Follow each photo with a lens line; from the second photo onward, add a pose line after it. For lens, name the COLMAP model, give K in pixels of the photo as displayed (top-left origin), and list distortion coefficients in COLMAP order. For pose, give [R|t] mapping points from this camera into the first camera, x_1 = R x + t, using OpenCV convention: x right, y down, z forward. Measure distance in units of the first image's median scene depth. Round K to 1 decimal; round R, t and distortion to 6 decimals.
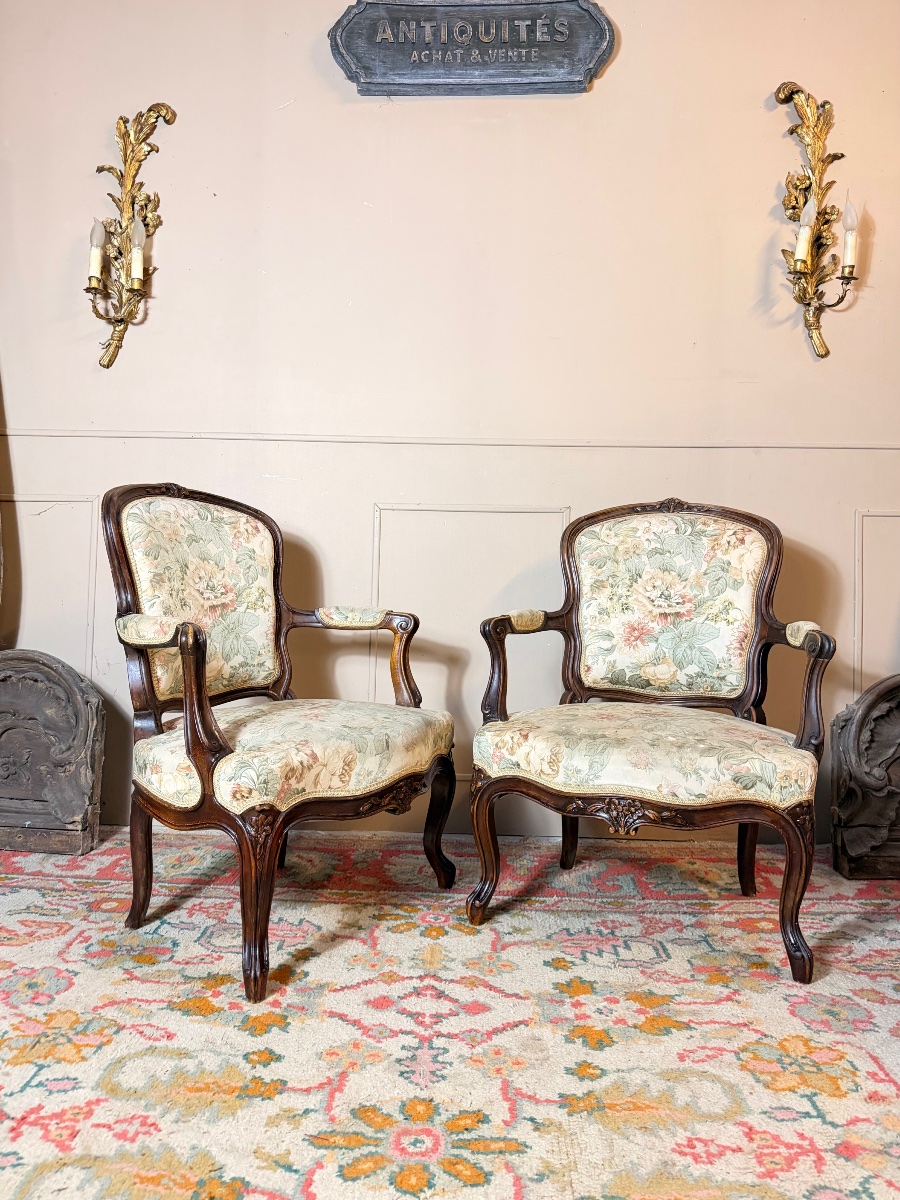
lens RADIAL K [[852.9, 0, 453.2], [0, 852.9, 547.4], [0, 0, 1]] dist [0.003843, -0.014564]
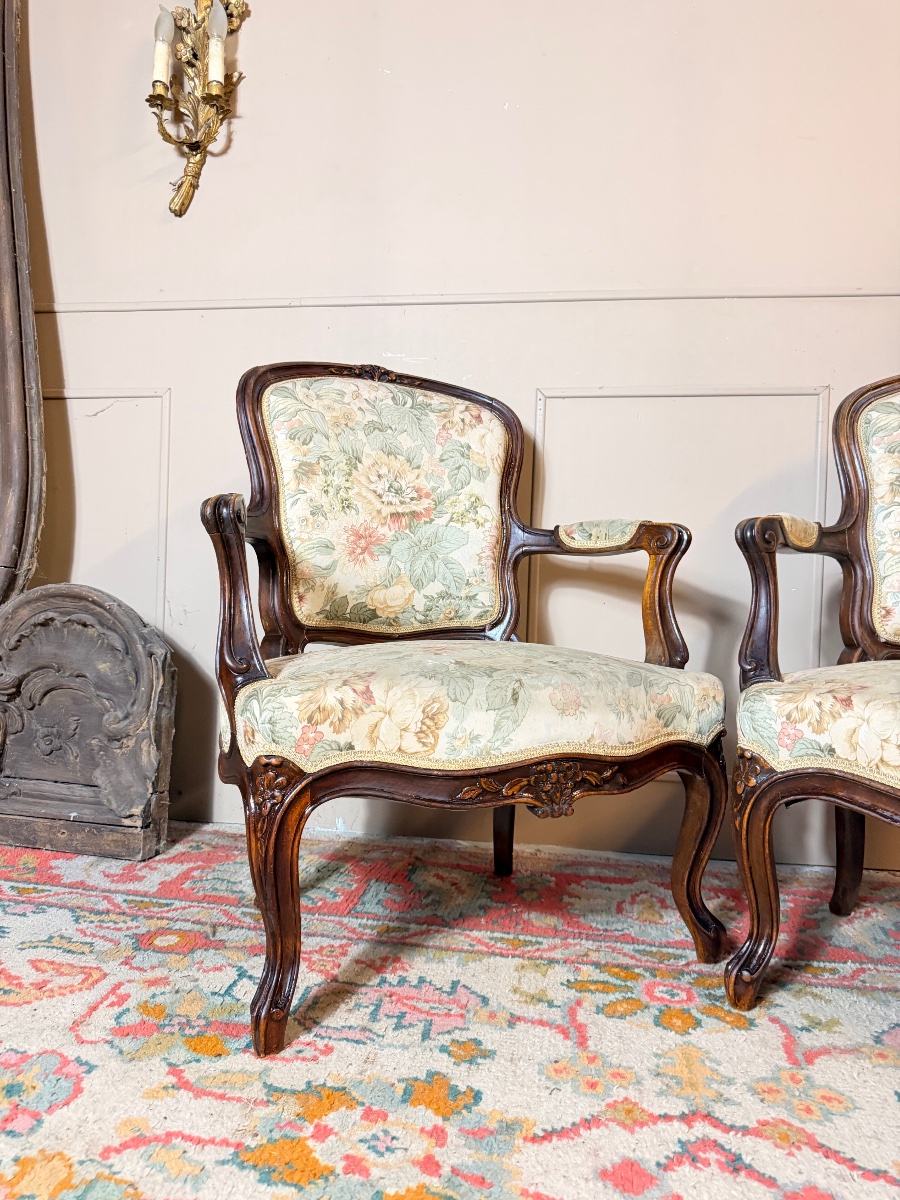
lens RADIAL K [[837.5, 0, 457.9], [0, 837.5, 597.6], [0, 0, 1]] dist [0.004262, -0.018279]
pose [[0.993487, 0.008596, -0.113617, -0.109842], [-0.003835, 0.999108, 0.042056, 0.129219], [0.113877, -0.041346, 0.992634, 0.406568]]
